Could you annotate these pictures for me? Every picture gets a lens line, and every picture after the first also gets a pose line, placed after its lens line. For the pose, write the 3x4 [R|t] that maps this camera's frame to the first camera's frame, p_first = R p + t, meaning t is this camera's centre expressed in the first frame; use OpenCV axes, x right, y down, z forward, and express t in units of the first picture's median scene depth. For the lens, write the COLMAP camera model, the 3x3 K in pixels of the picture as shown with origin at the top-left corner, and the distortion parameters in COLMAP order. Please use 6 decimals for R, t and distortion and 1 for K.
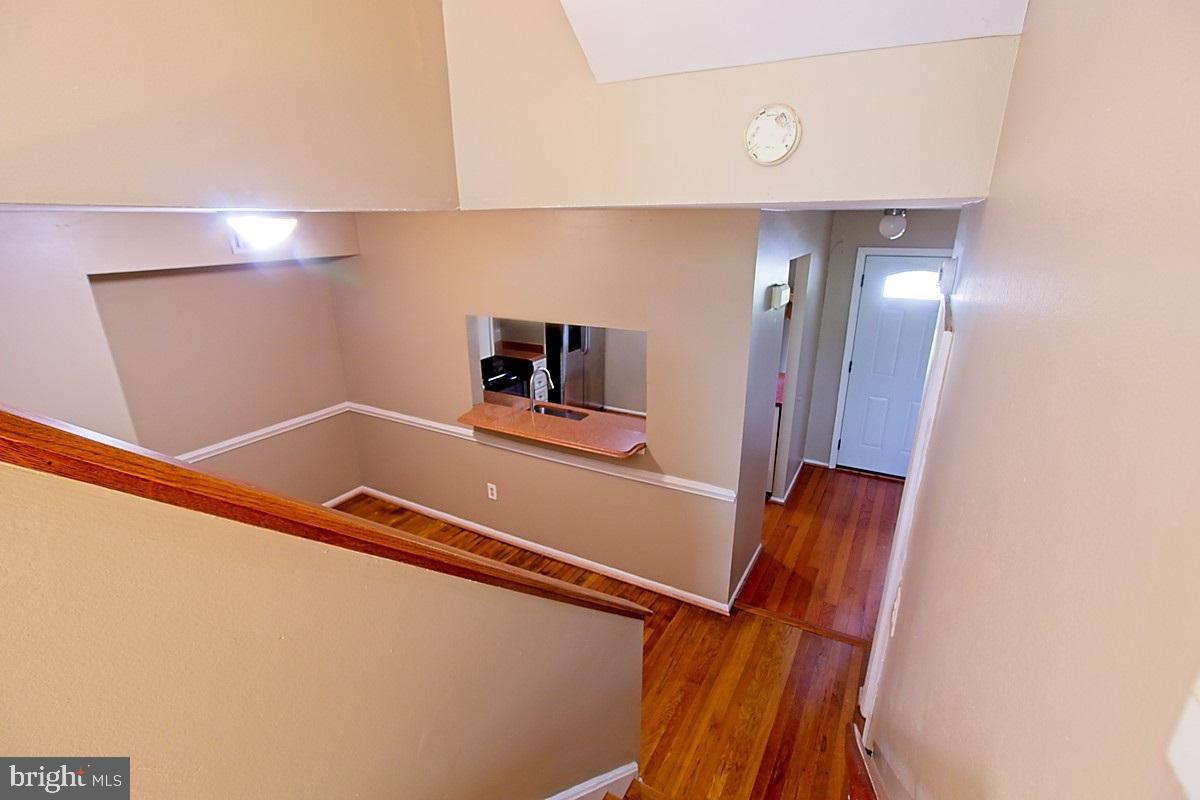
lens RADIAL K [[558.4, 0, 602.8], [0, 558.4, 409.1], [0, 0, 1]] dist [-0.022126, 0.016197]
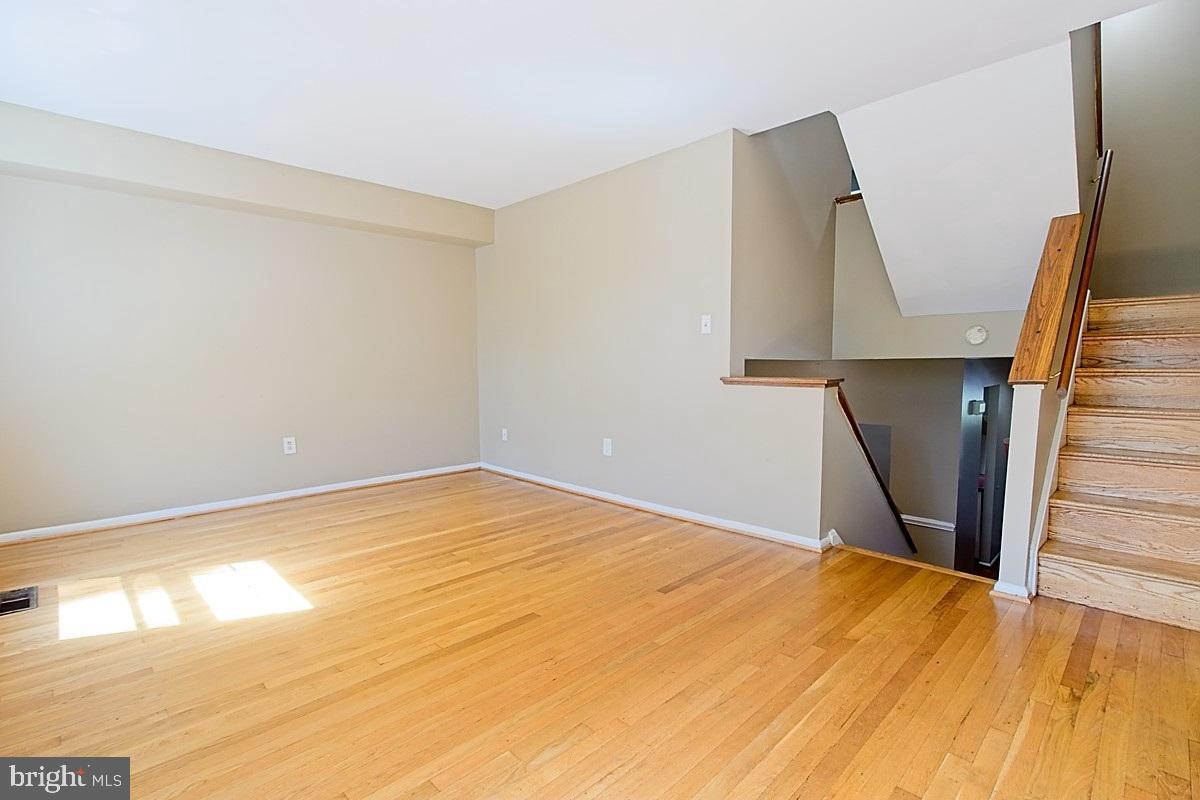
lens RADIAL K [[558.4, 0, 602.8], [0, 558.4, 409.1], [0, 0, 1]] dist [-0.022126, 0.016197]
pose [[0.960085, 0.023313, -0.278736, -0.281820], [-0.089791, 0.969466, -0.228196, 0.266950], [0.264905, 0.244115, 0.932863, -0.794726]]
